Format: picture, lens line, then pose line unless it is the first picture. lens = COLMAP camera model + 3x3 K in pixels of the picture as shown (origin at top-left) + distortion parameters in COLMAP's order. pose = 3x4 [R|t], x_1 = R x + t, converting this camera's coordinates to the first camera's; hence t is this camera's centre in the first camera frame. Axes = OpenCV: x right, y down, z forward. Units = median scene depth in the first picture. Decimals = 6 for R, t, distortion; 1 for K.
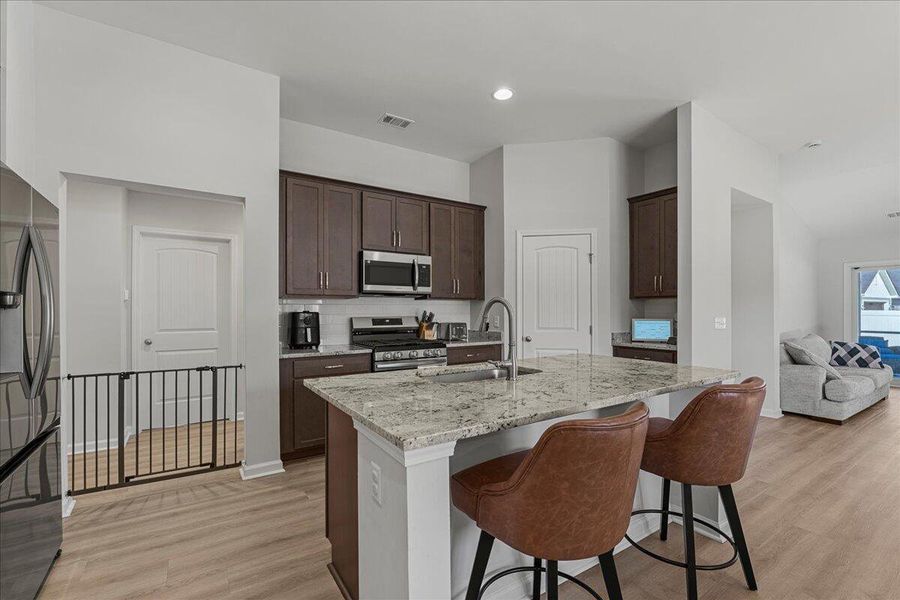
lens RADIAL K [[392.8, 0, 451.0], [0, 392.8, 308.9], [0, 0, 1]] dist [-0.009471, 0.000321]
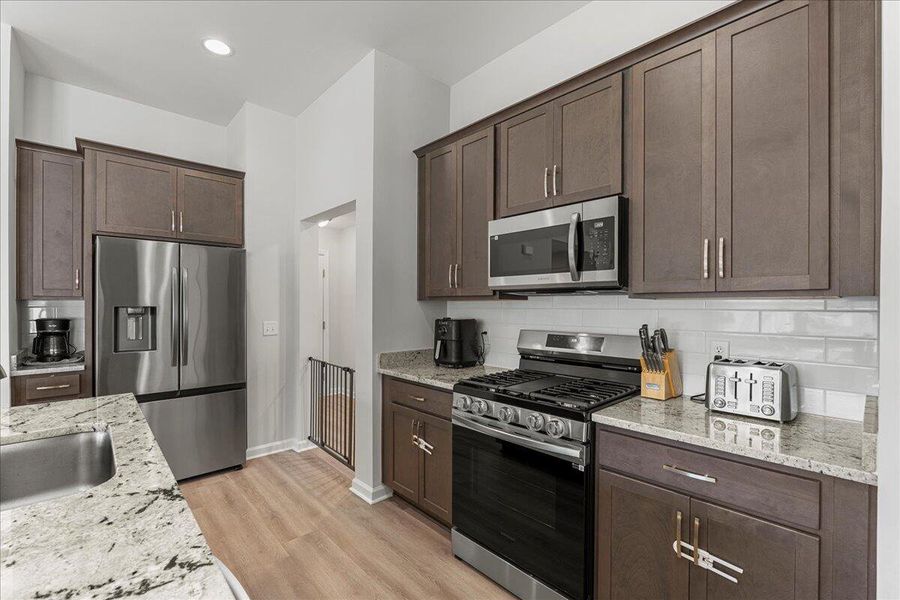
lens RADIAL K [[392.8, 0, 451.4], [0, 392.8, 303.3], [0, 0, 1]] dist [-0.009471, 0.000321]
pose [[0.160875, -0.001905, -0.986973, 0.336792], [0.000692, 0.999998, -0.001817, -0.018678], [0.986974, -0.000391, 0.160876, 0.769931]]
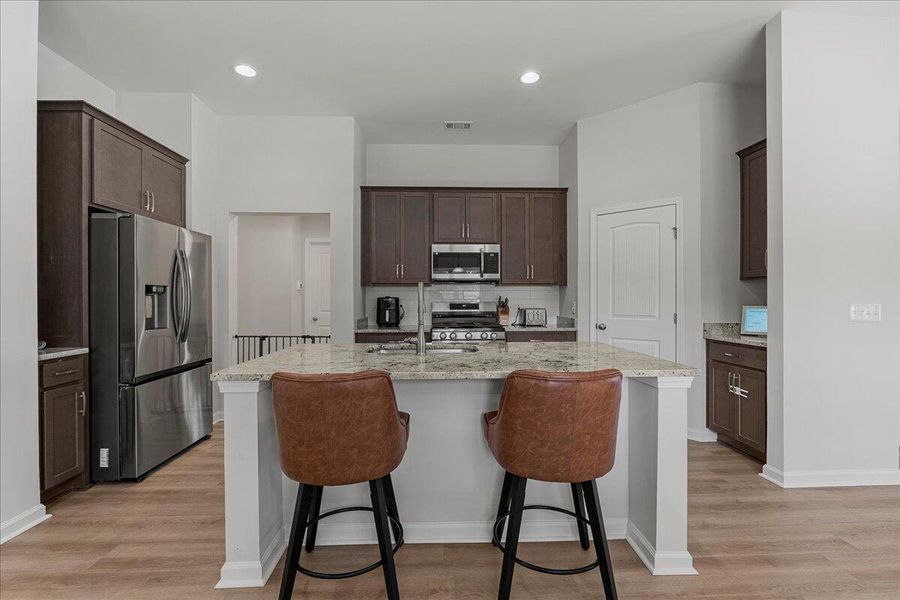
lens RADIAL K [[392.8, 0, 451.8], [0, 392.8, 298.5], [0, 0, 1]] dist [-0.009471, 0.000321]
pose [[0.854141, 0.000218, -0.520042, 0.391744], [0.002182, 0.999990, 0.004004, 0.006424], [0.520037, -0.004555, 0.854132, 0.037748]]
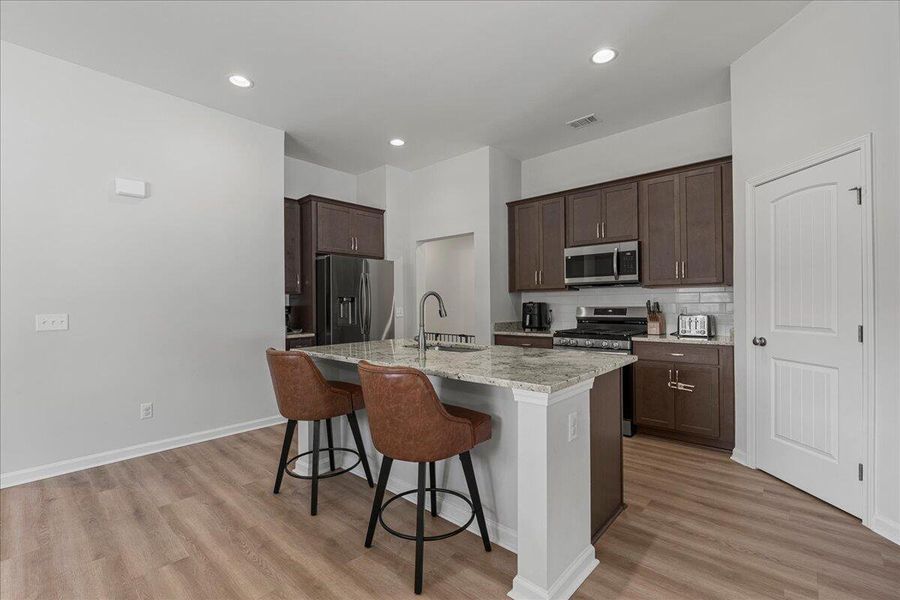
lens RADIAL K [[392.8, 0, 452.3], [0, 392.8, 299.4], [0, 0, 1]] dist [-0.009471, 0.000321]
pose [[0.253722, -0.013275, -0.967186, 0.729969], [0.012249, 0.999870, -0.010511, 0.006902], [0.967200, -0.009180, 0.253851, 0.356768]]
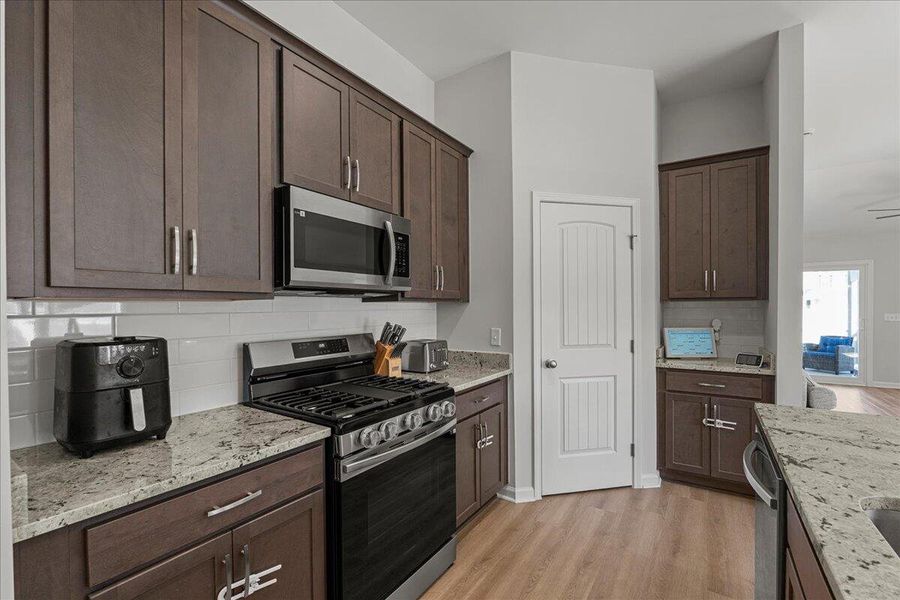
lens RADIAL K [[392.8, 0, 451.5], [0, 392.8, 308.4], [0, 0, 1]] dist [-0.009471, 0.000321]
pose [[0.921224, -0.004854, 0.389003, -0.207786], [0.002766, 0.999979, 0.005928, -0.018154], [-0.389024, -0.004385, 0.921217, 0.501437]]
